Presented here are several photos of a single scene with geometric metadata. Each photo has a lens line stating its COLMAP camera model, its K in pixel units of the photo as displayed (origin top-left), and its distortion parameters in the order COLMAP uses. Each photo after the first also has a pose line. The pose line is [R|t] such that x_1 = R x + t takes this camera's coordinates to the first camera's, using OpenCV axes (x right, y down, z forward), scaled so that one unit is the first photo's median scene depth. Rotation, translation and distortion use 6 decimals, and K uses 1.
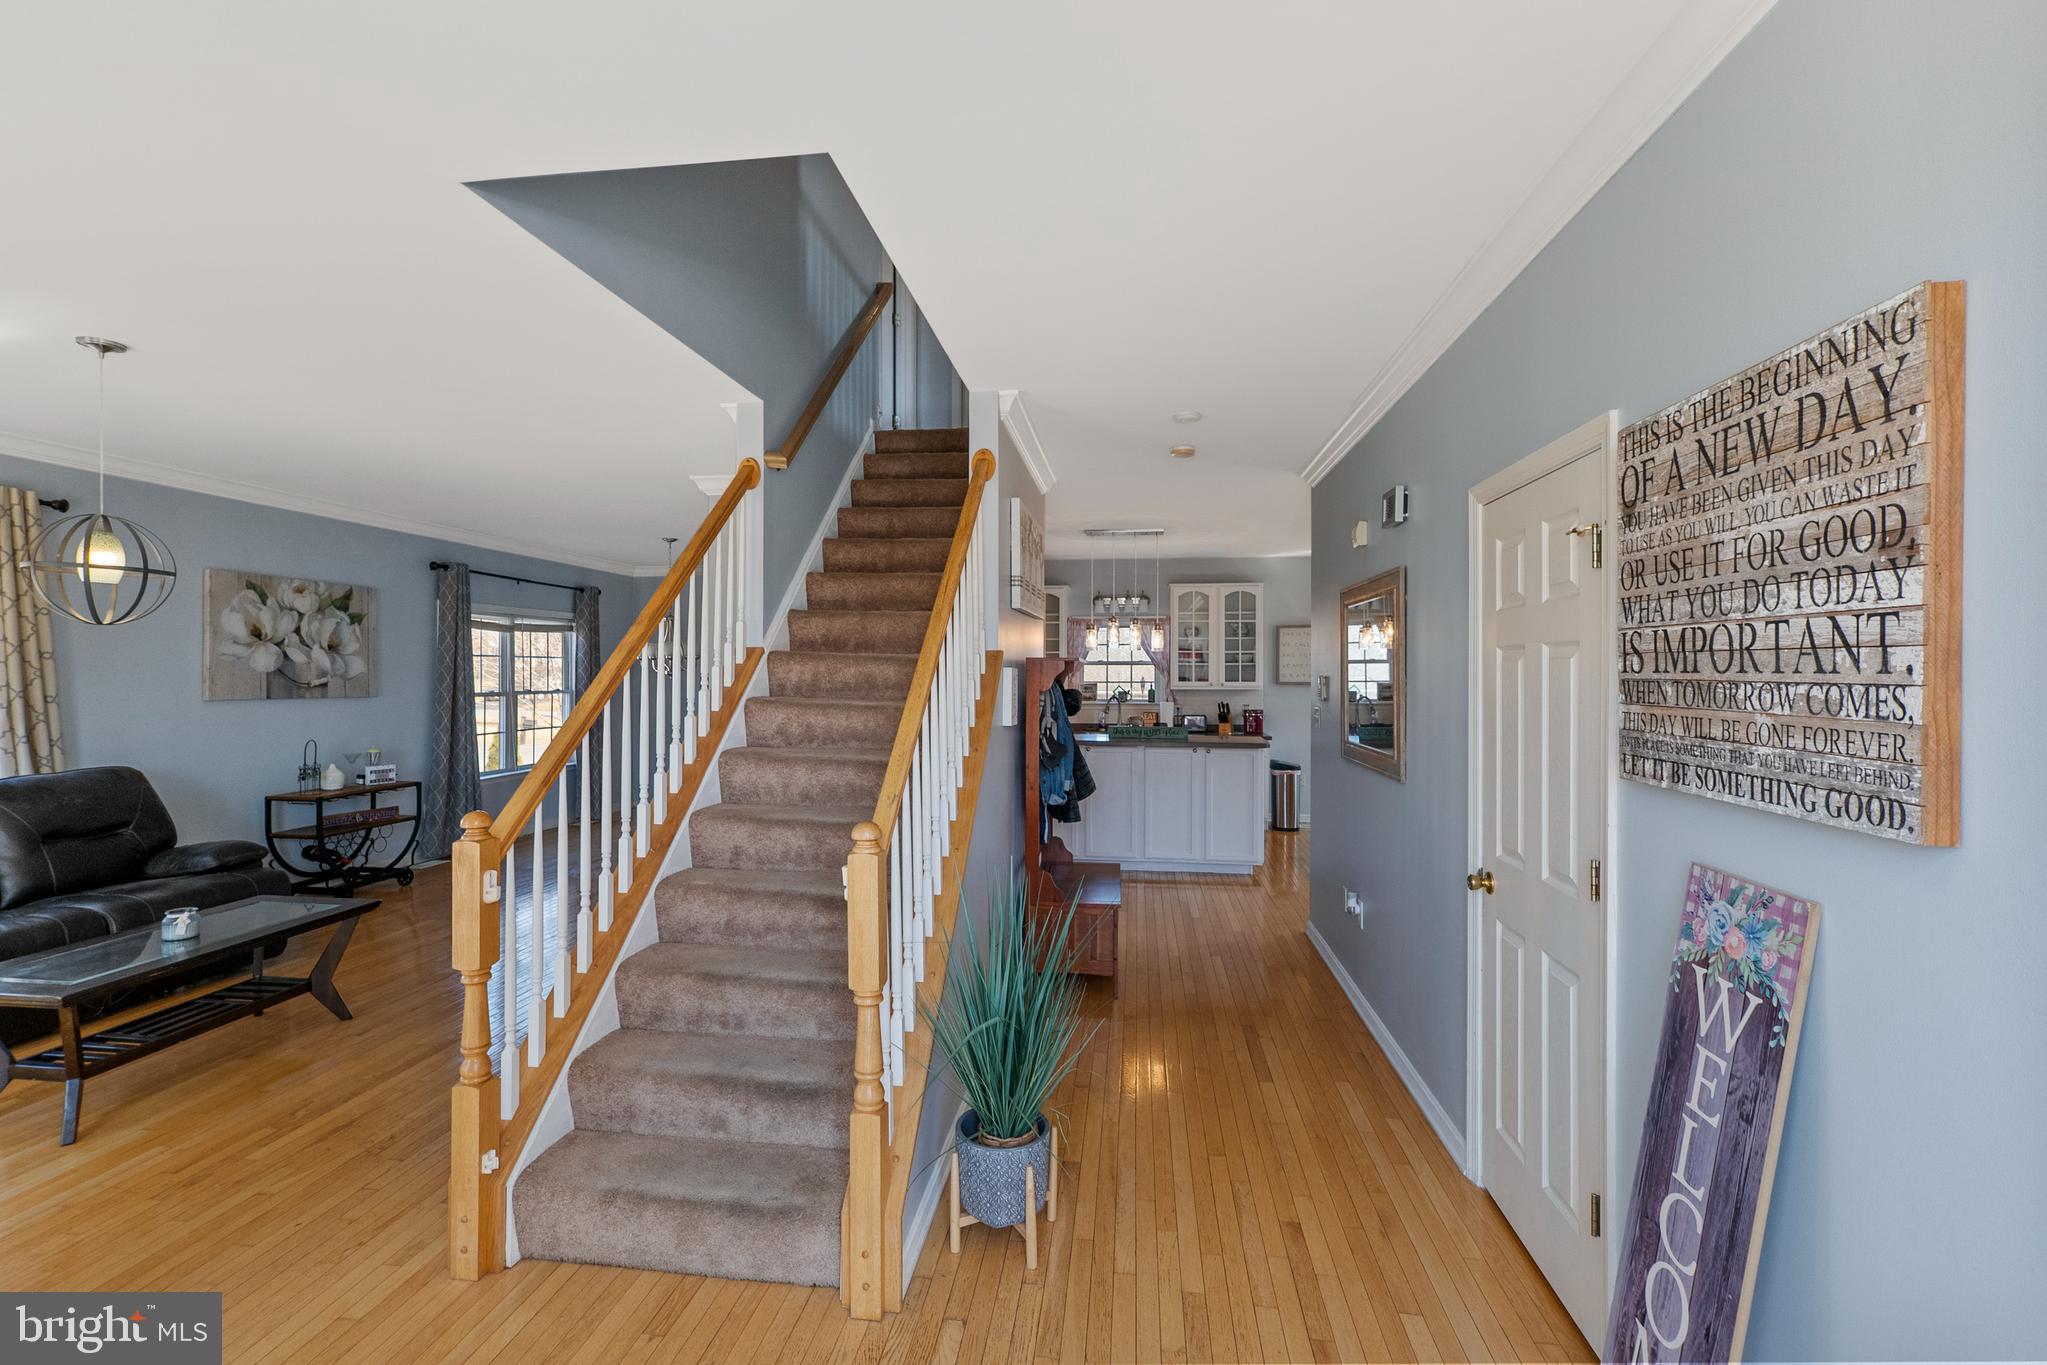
lens RADIAL K [[896.8, 0, 1026.3], [0, 896.8, 671.1], [0, 0, 1]] dist [0.003135, 0.000232]
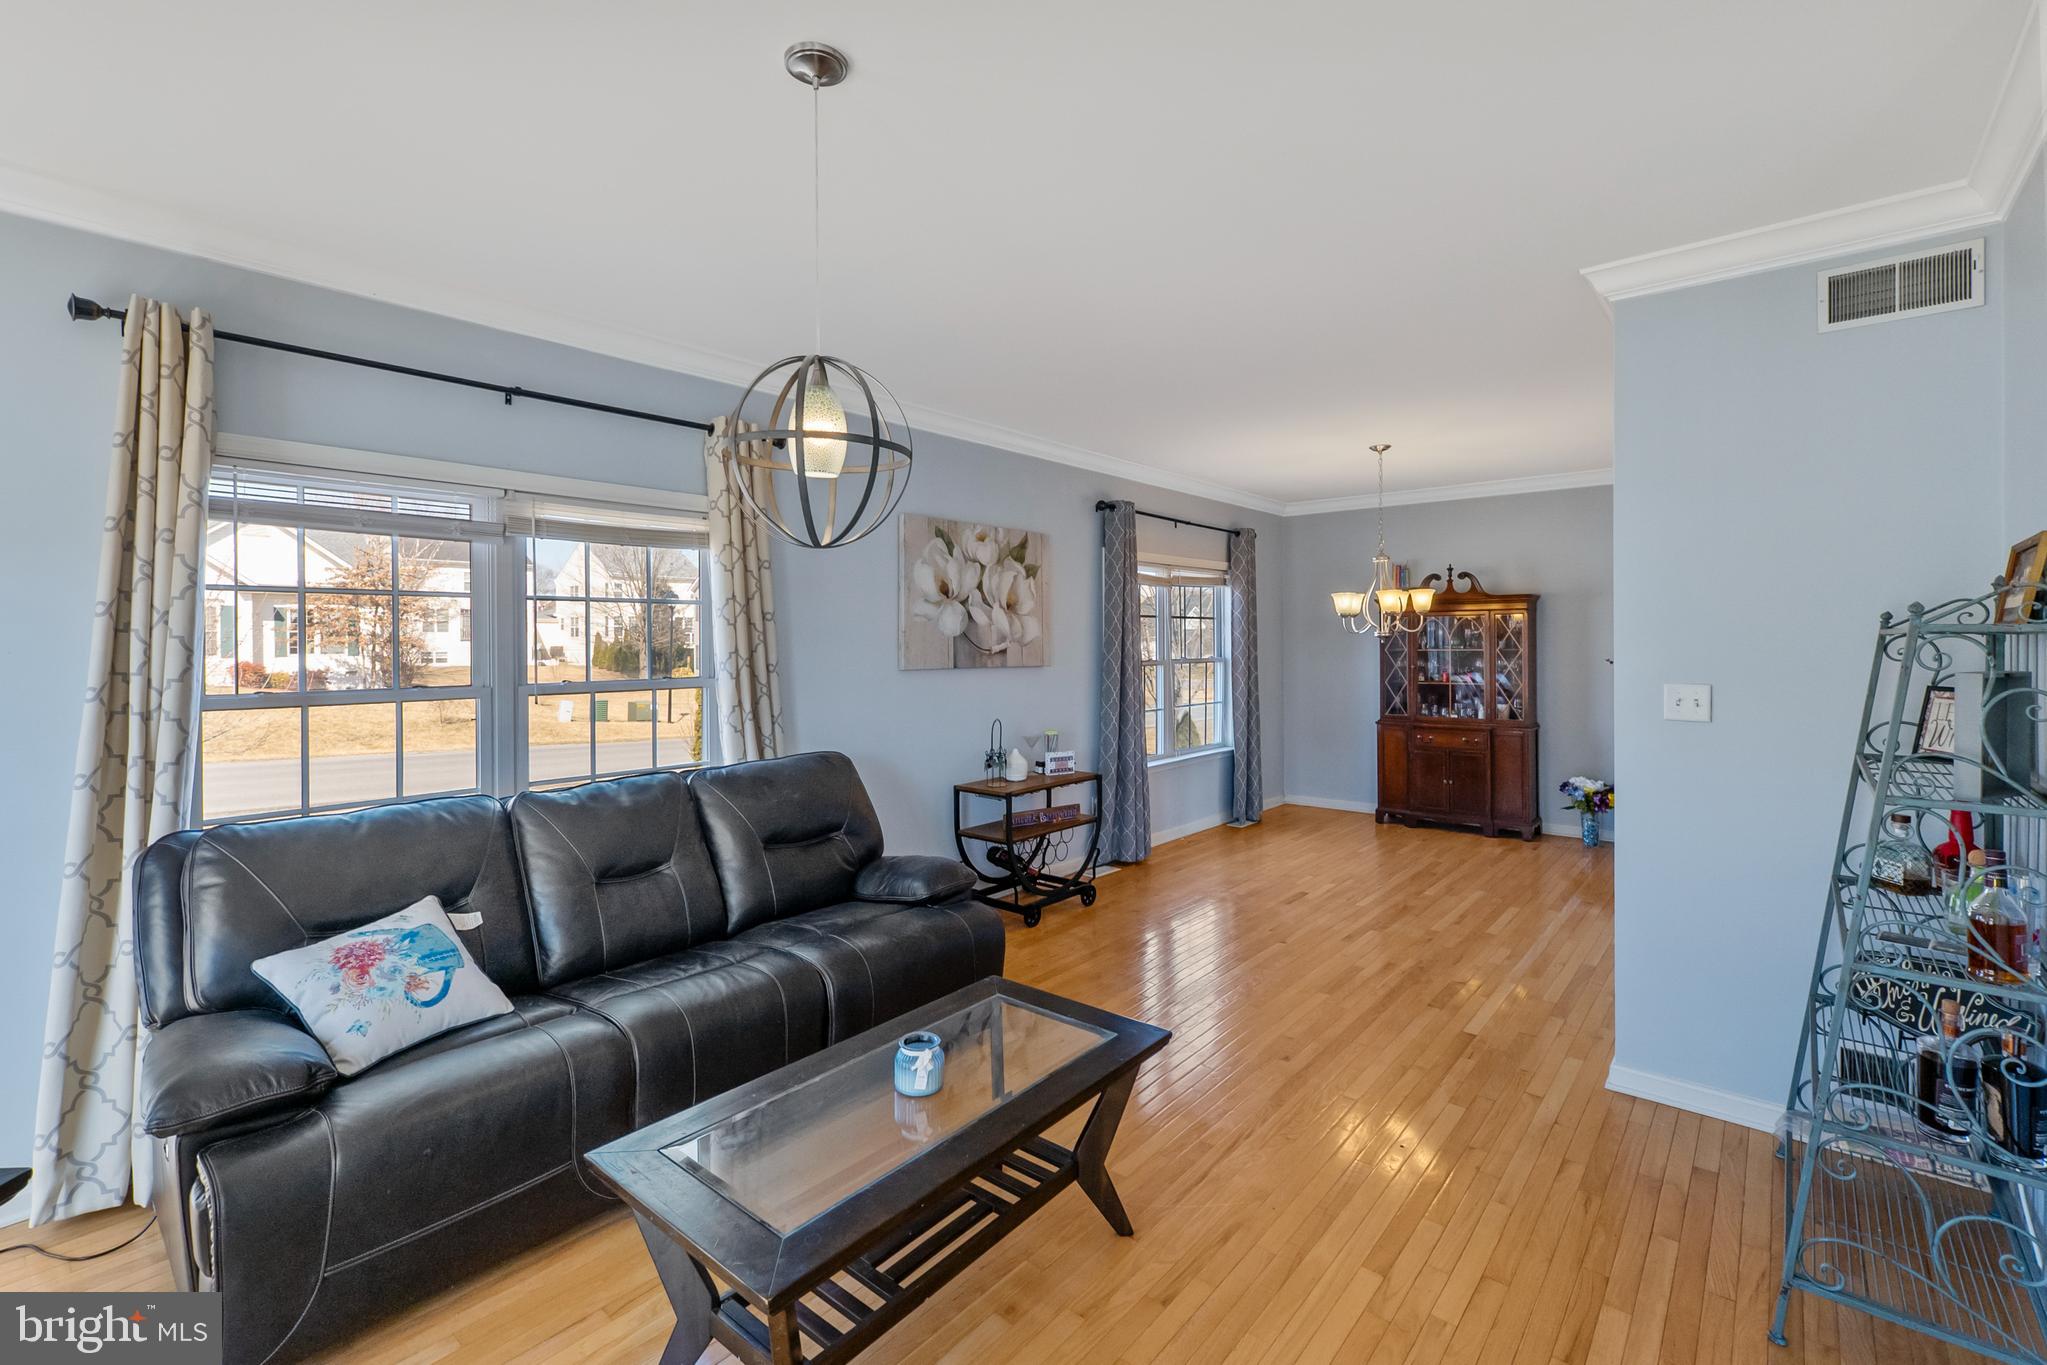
lens RADIAL K [[896.8, 0, 992.4], [0, 896.8, 637.4], [0, 0, 1]] dist [0.003135, 0.000232]
pose [[0.826217, -0.009463, -0.563272, -0.340956], [0.008550, 0.999954, -0.004259, 0.005970], [0.563287, -0.001297, 0.826261, 0.326991]]
